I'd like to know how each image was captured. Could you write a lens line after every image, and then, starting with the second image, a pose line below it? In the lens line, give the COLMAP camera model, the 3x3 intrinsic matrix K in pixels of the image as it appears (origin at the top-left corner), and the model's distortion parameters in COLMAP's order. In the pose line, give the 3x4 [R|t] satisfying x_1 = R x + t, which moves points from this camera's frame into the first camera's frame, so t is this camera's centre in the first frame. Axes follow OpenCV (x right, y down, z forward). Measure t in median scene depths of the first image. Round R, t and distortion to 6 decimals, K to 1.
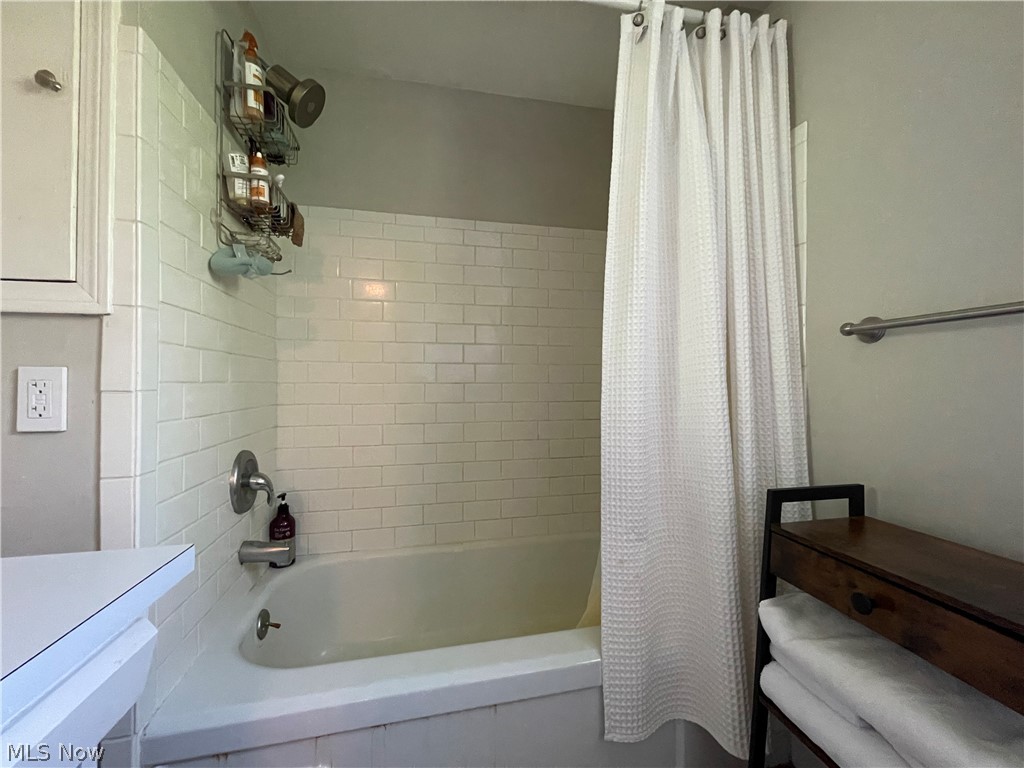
lens RADIAL K [[412.4, 0, 509.8], [0, 412.4, 381.0], [0, 0, 1]] dist [-0.000138, 0.000736]
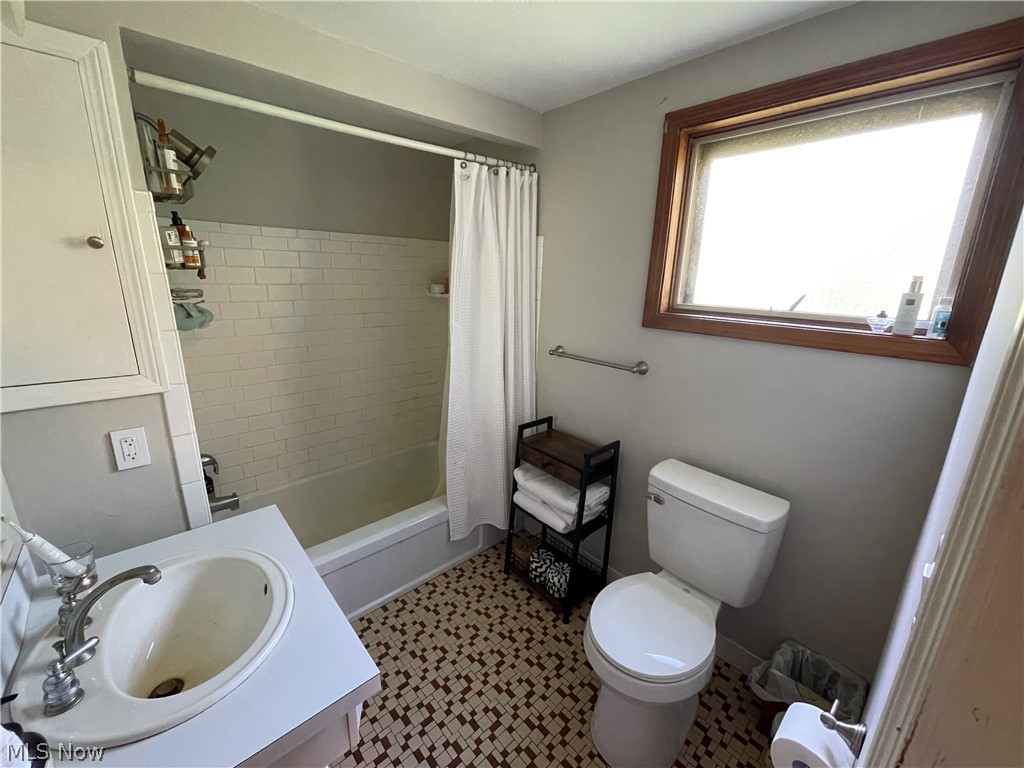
lens RADIAL K [[412.4, 0, 511.1], [0, 412.4, 382.3], [0, 0, 1]] dist [-0.000138, 0.000736]
pose [[0.867407, -0.103061, 0.486809, -0.467944], [-0.030925, 0.965259, 0.259457, -0.513046], [-0.496637, -0.240110, 0.834086, -0.775168]]
